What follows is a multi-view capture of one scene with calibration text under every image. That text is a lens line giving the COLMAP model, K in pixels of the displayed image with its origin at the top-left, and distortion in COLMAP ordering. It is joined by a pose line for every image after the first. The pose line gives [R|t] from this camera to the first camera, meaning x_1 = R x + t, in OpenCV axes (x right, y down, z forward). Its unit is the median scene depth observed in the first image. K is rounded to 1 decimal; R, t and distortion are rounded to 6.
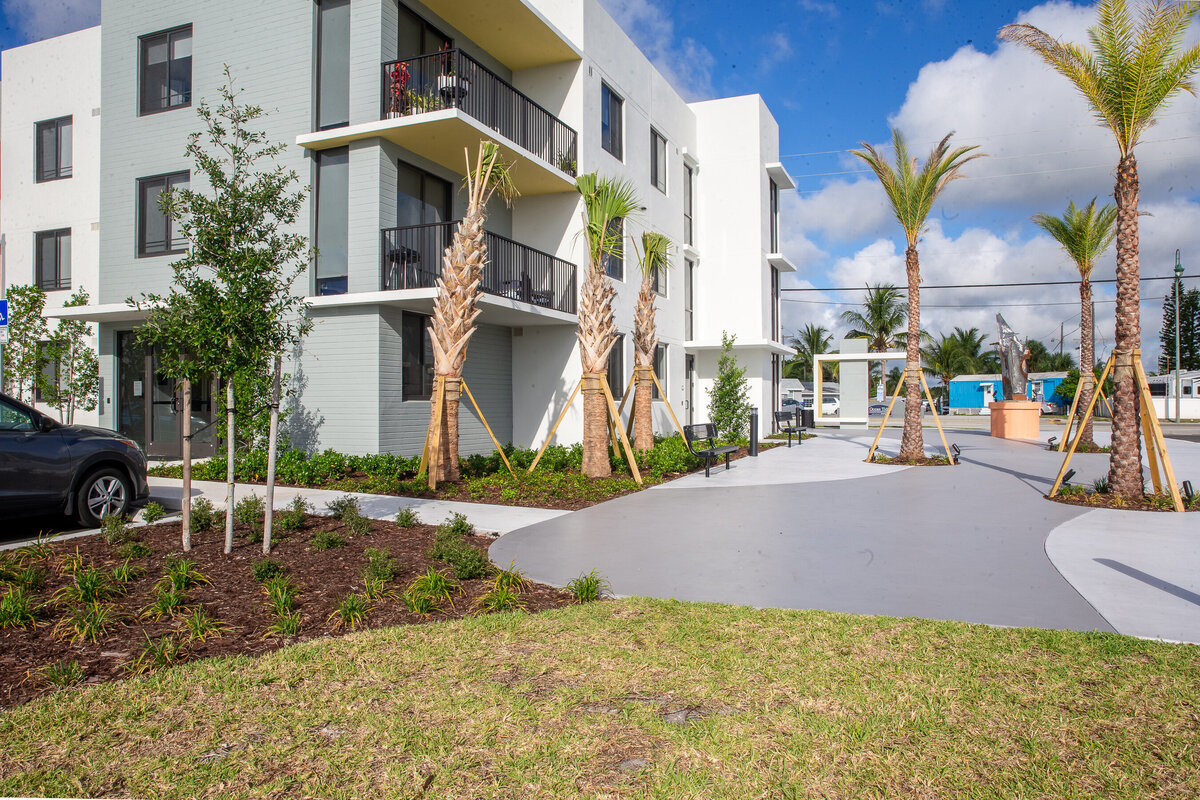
lens RADIAL K [[841.8, 0, 600.0], [0, 841.8, 400.0], [0, 0, 1]] dist [-0.119997, 0.108300]
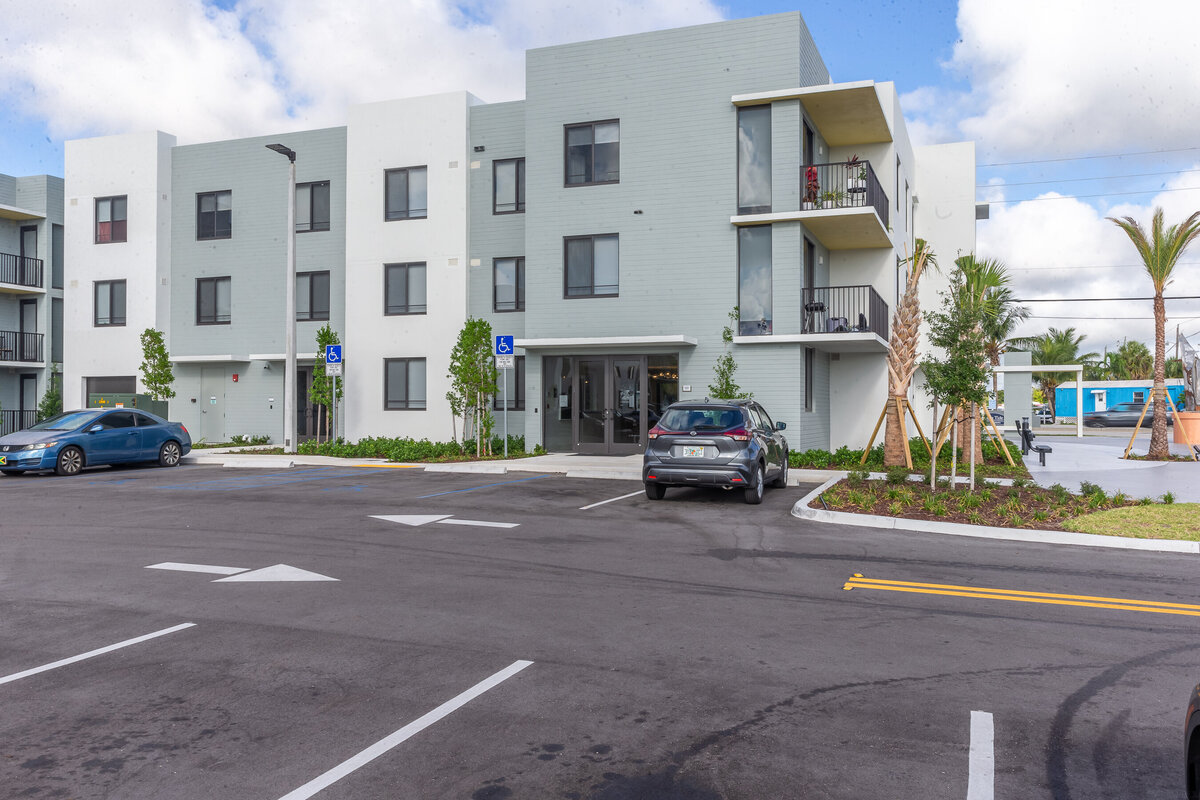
lens RADIAL K [[1010.6, 0, 600.0], [0, 1010.6, 400.0], [0, 0, 1]] dist [-0.014505, -0.000374]
pose [[0.999711, 0.003780, 0.023743, -0.557024], [-0.003665, 0.999981, -0.004878, -0.008541], [-0.023761, 0.004789, 0.999706, -0.584990]]
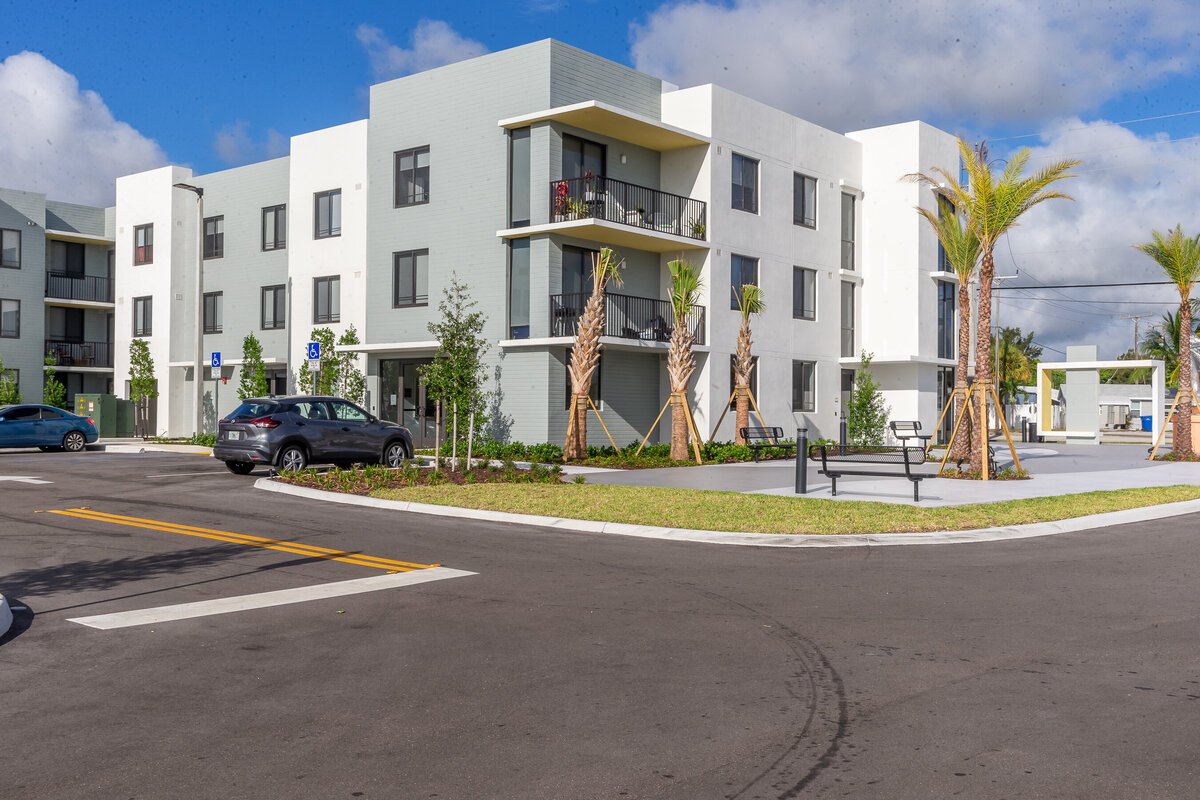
lens RADIAL K [[1191.9, 0, 600.0], [0, 1191.9, 400.0], [0, 0, 1]] dist [-0.007159, -0.008830]
pose [[0.955540, 0.004250, -0.294830, 0.397842], [-0.006794, 0.999948, -0.007603, -0.000301], [0.294783, 0.009268, 0.955519, -0.892406]]
